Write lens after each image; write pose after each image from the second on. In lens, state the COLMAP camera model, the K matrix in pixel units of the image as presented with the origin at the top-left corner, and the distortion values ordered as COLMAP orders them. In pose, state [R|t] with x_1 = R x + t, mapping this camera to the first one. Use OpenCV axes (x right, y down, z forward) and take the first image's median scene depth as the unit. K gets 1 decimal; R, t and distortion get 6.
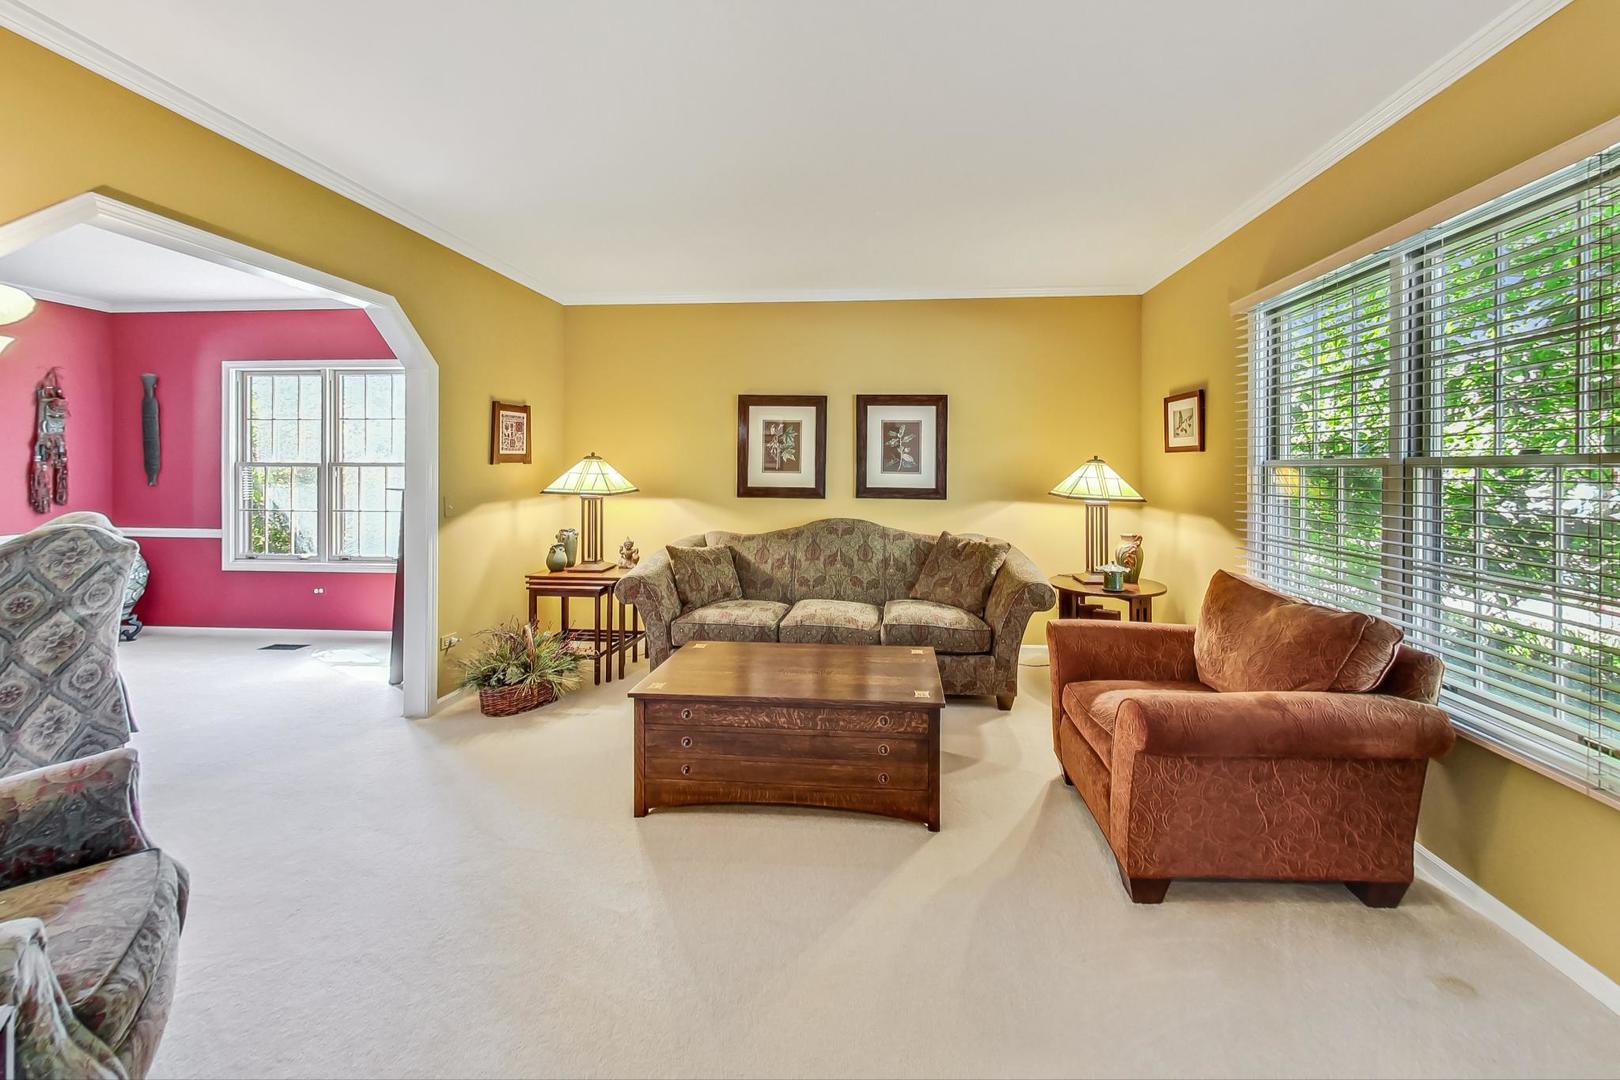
lens RADIAL K [[596.6, 0, 835.8], [0, 596.6, 469.1], [0, 0, 1]] dist [0.002000, -0.000231]
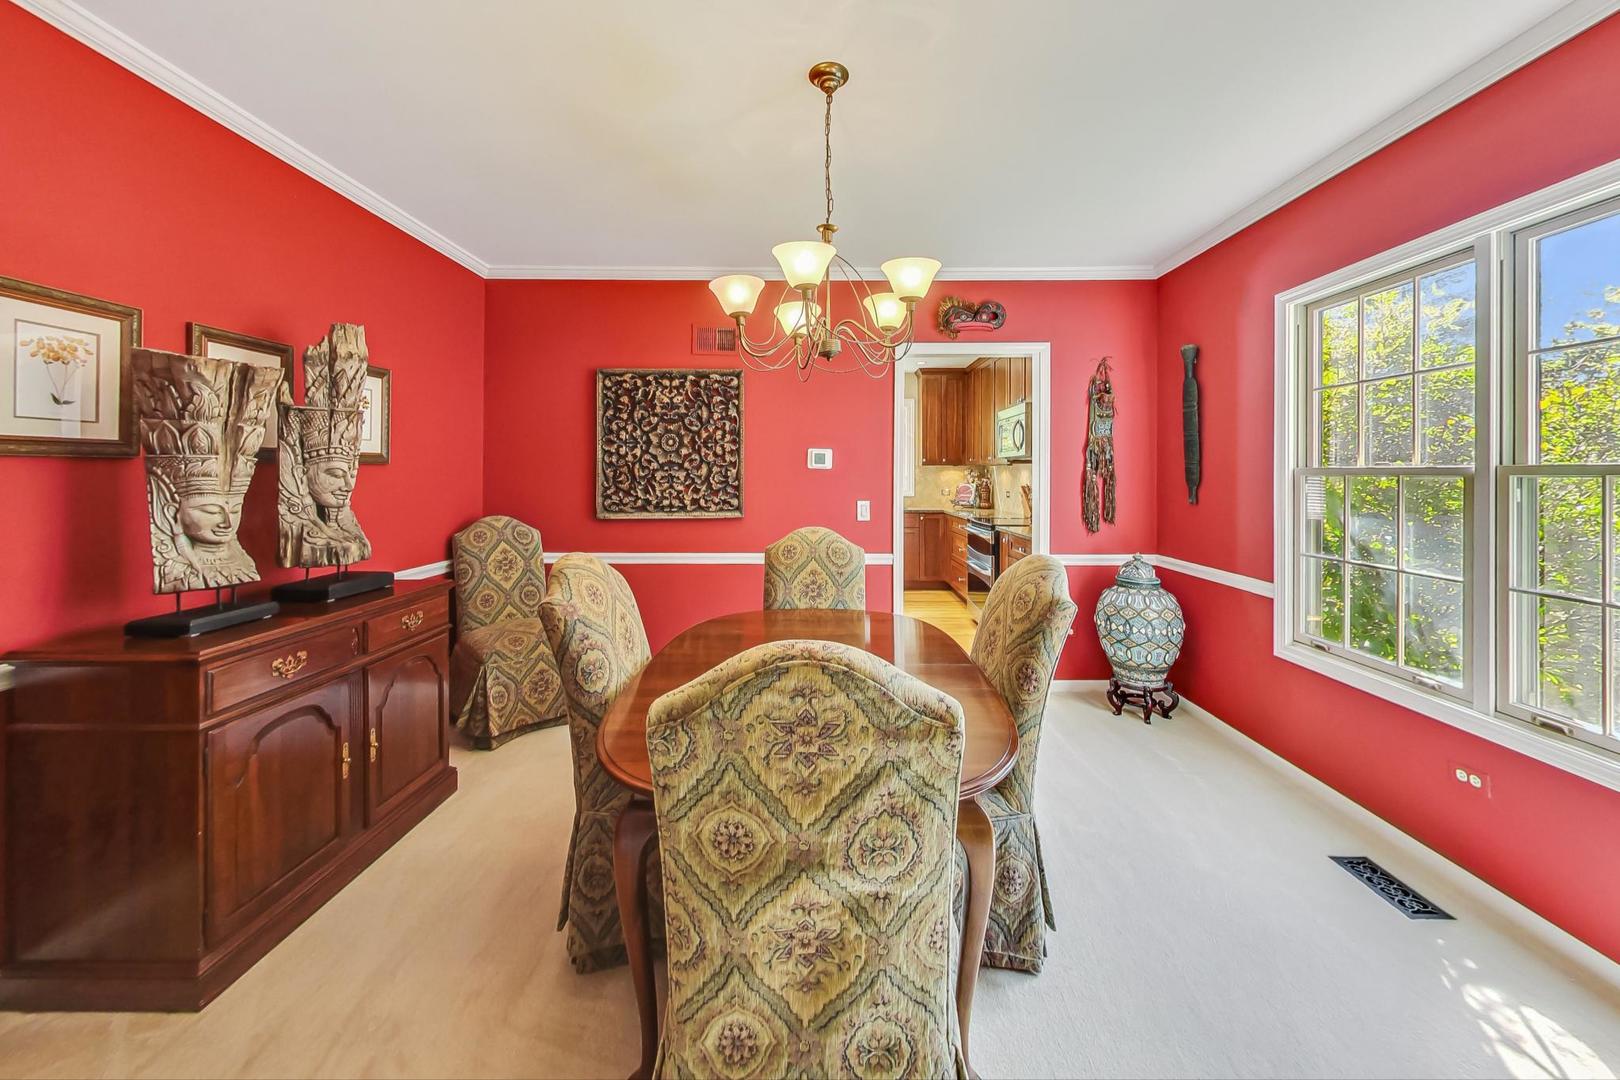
lens RADIAL K [[596.6, 0, 831.4], [0, 596.6, 475.5], [0, 0, 1]] dist [0.002000, -0.000231]
pose [[0.098952, -0.000445, -0.995092, -0.538173], [-0.004691, 0.999989, -0.000913, -0.002644], [0.995081, 0.004758, 0.098949, 0.563124]]
